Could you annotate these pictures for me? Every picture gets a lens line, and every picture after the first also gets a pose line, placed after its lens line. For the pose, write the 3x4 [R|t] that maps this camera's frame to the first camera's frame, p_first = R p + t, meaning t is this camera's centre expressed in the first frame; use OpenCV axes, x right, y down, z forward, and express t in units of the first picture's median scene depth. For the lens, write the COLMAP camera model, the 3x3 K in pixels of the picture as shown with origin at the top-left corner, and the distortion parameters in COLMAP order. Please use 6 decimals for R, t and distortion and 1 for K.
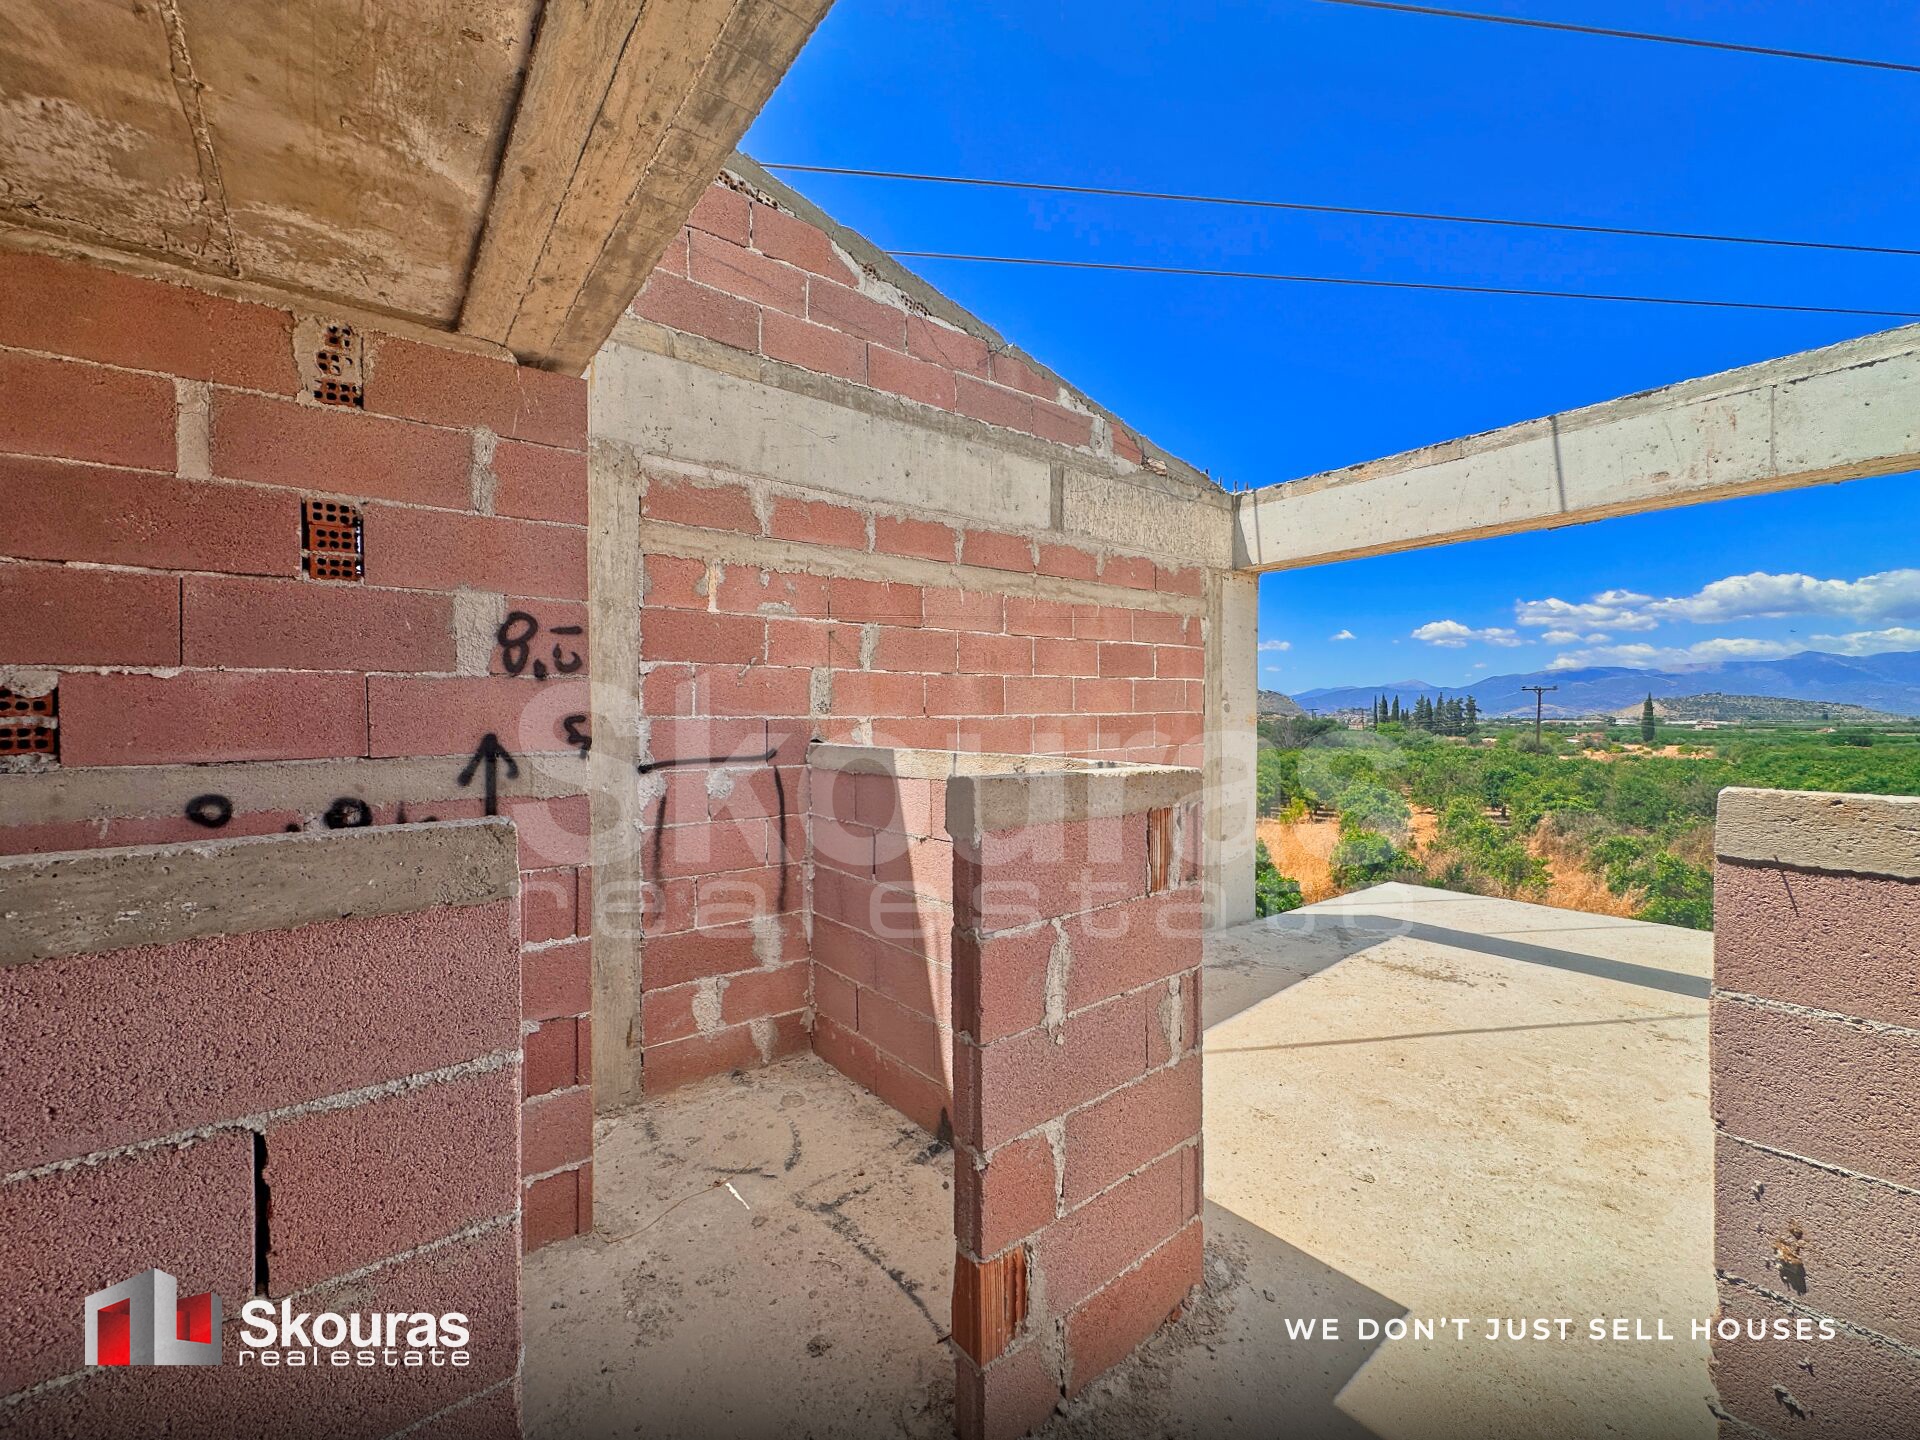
lens RADIAL K [[774.9, 0, 960.0], [0, 774.9, 720.0], [0, 0, 1]] dist [-0.002191, -0.000126]
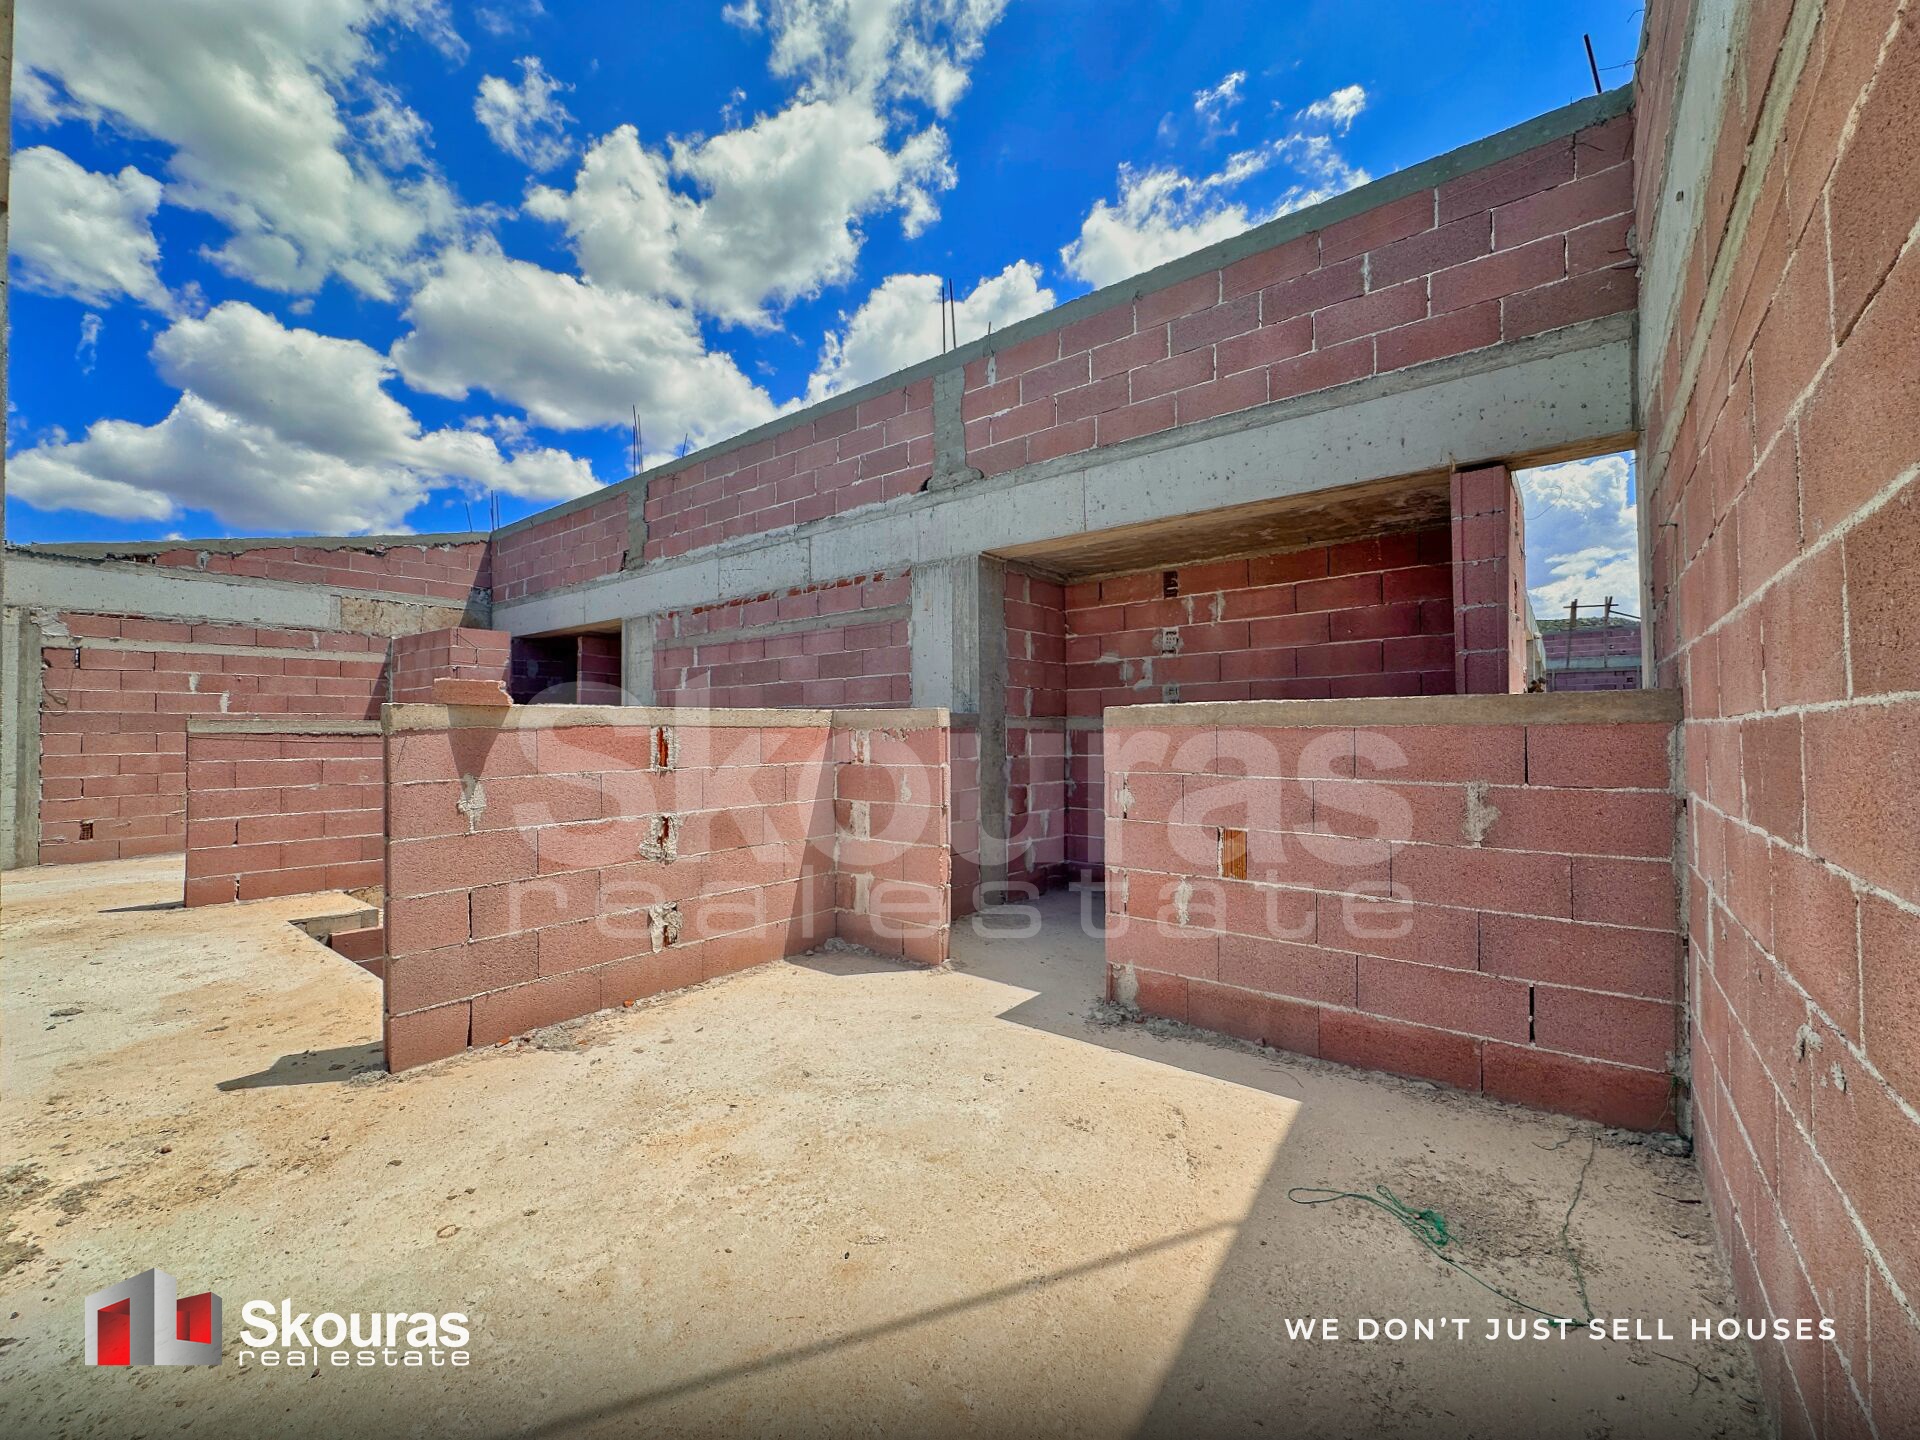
lens RADIAL K [[774.9, 0, 960.0], [0, 774.9, 720.0], [0, 0, 1]] dist [-0.002191, -0.000126]
pose [[-0.972346, 0.008745, -0.233382, 0.461337], [0.010777, 0.999914, -0.007431, 0.045238], [0.233297, -0.009741, -0.972357, 1.165107]]
